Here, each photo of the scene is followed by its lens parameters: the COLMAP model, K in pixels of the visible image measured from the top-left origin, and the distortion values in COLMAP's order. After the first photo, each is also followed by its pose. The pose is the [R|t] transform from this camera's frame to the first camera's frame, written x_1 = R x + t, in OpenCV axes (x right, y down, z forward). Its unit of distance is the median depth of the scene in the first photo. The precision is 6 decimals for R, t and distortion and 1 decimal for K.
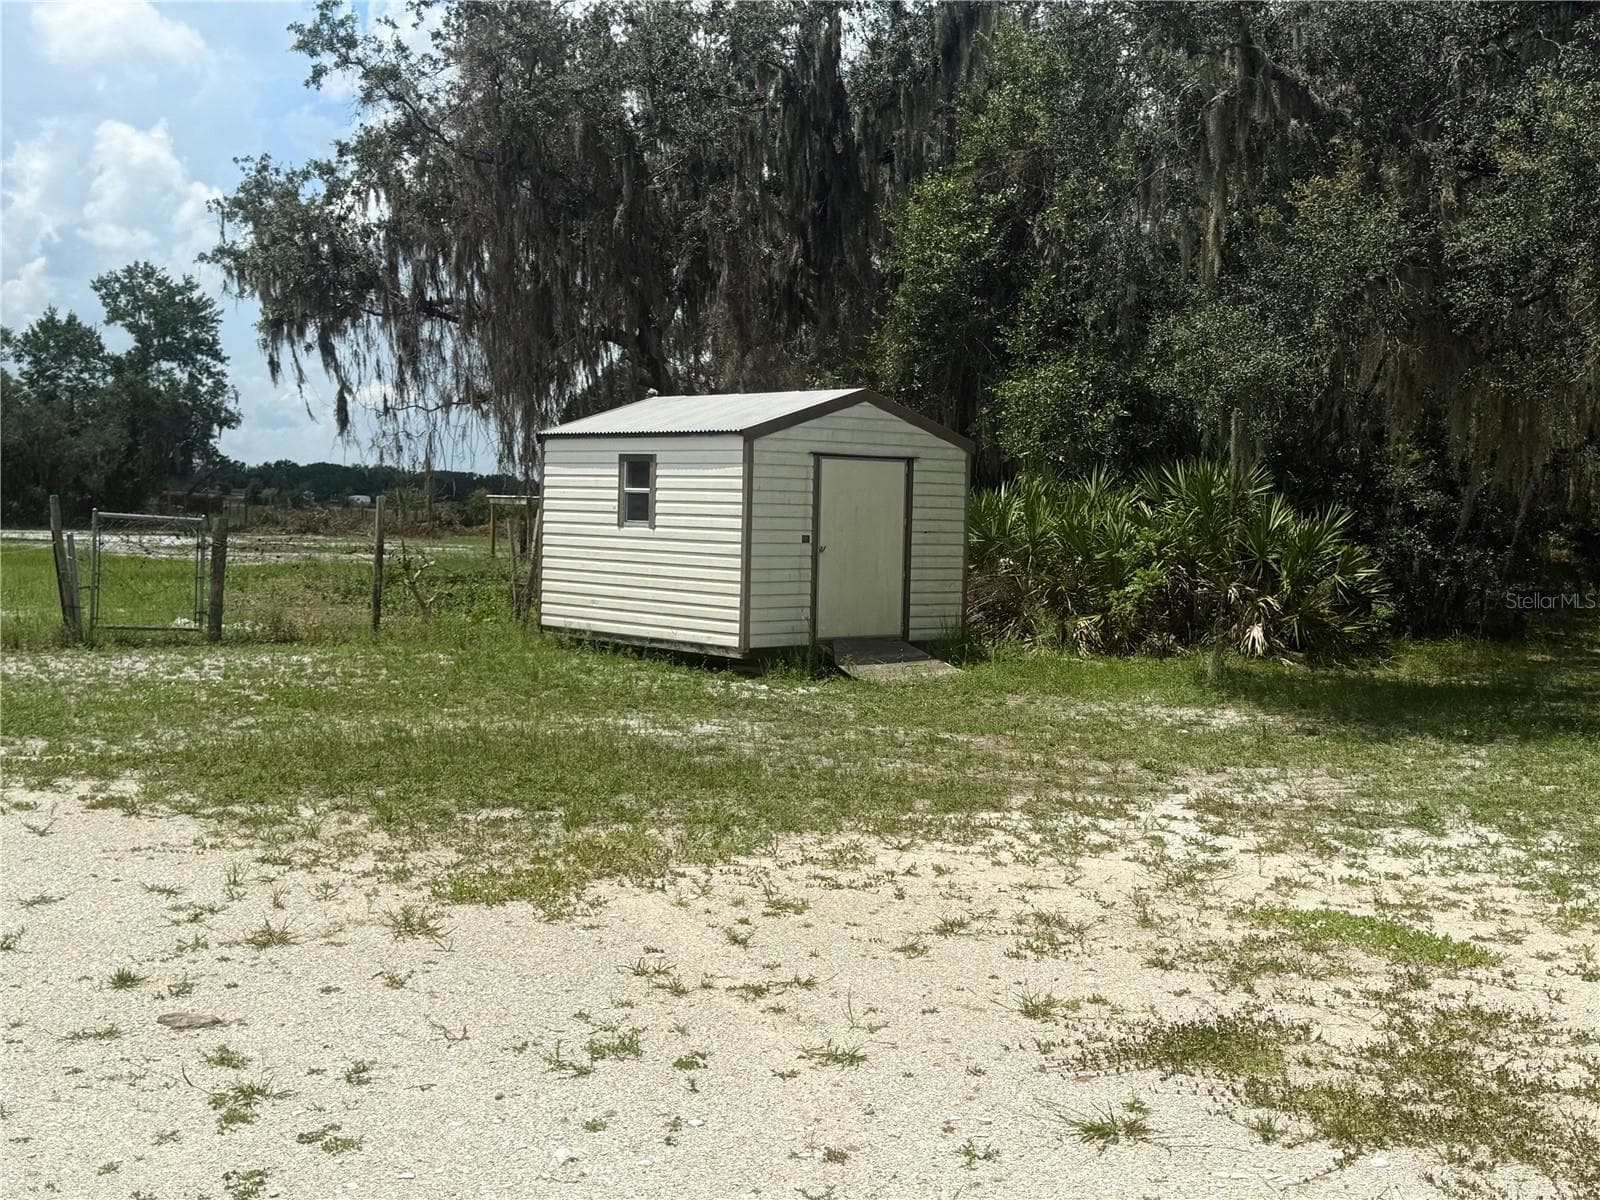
lens RADIAL K [[1840.7, 0, 800.0], [0, 1840.7, 600.0], [0, 0, 1]] dist [0.132366, 0.002320]
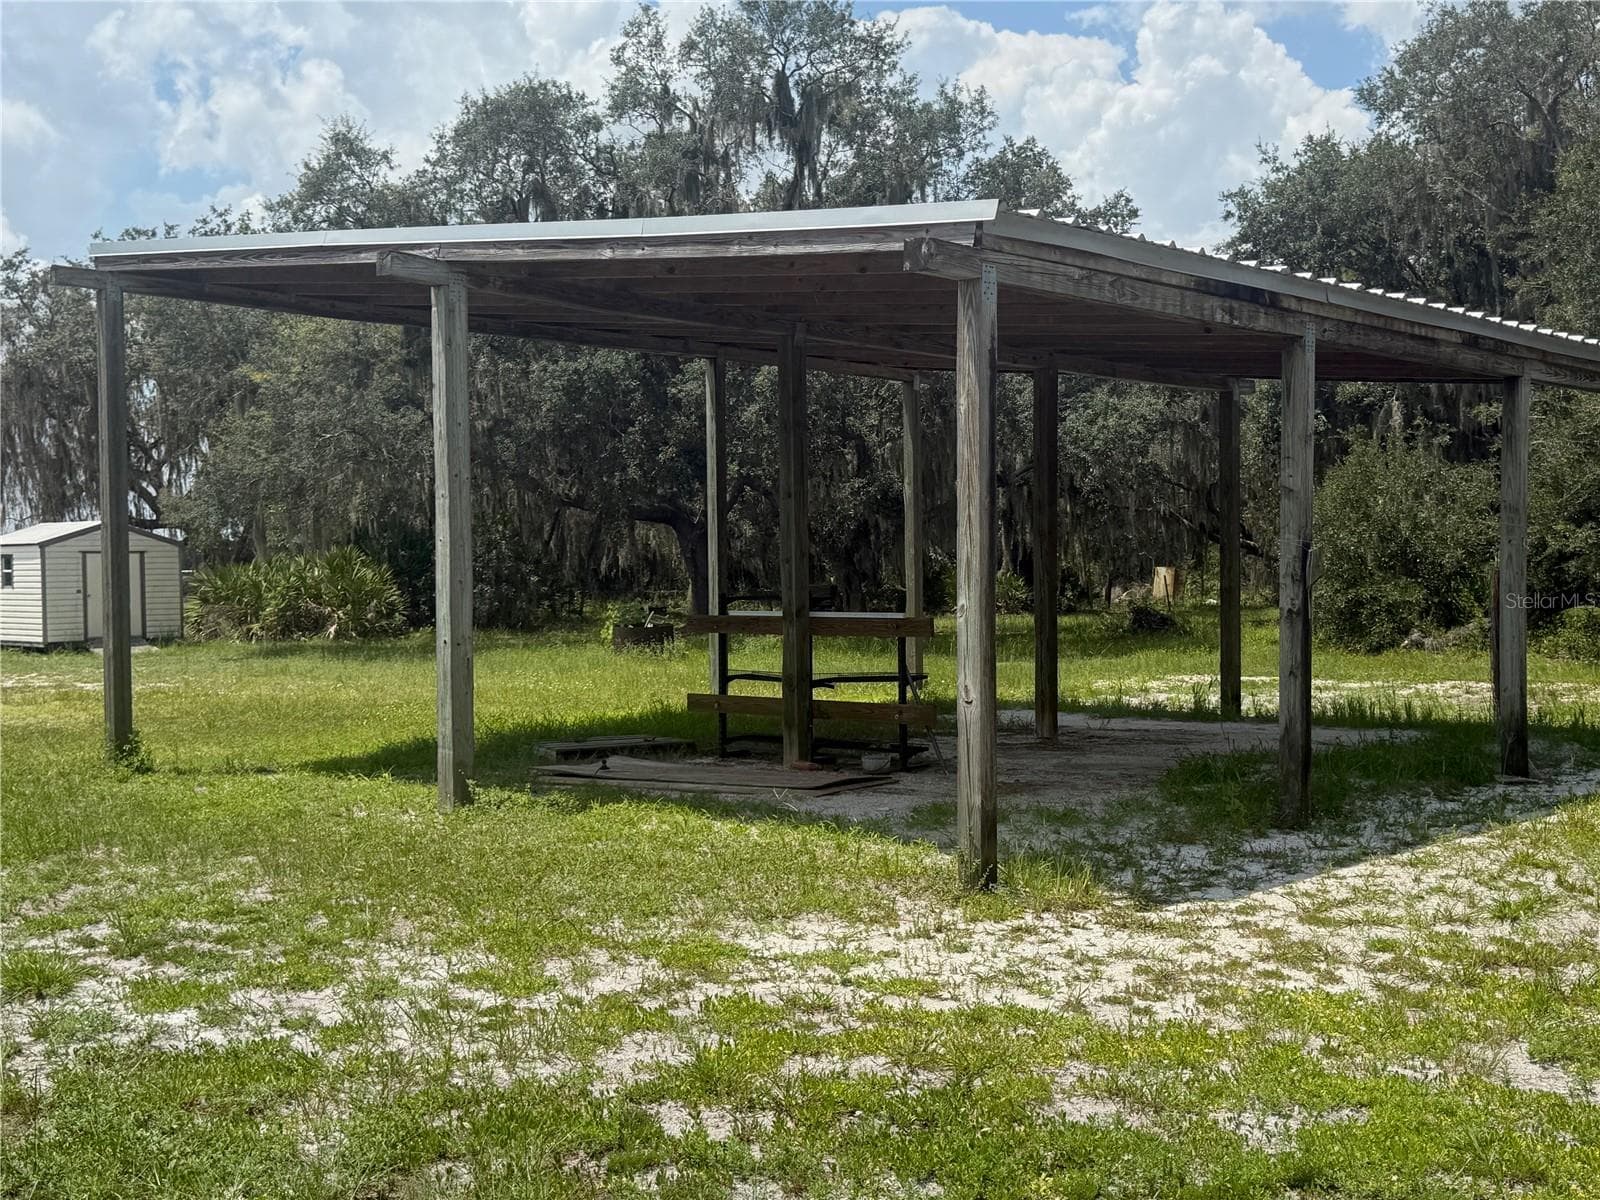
lens RADIAL K [[1840.7, 0, 800.0], [0, 1840.7, 600.0], [0, 0, 1]] dist [0.132366, 0.002320]
pose [[0.997106, -0.038607, 0.065493, 0.715756], [0.040455, 0.998813, -0.027133, 0.072516], [-0.064368, 0.029704, 0.997484, -1.277345]]
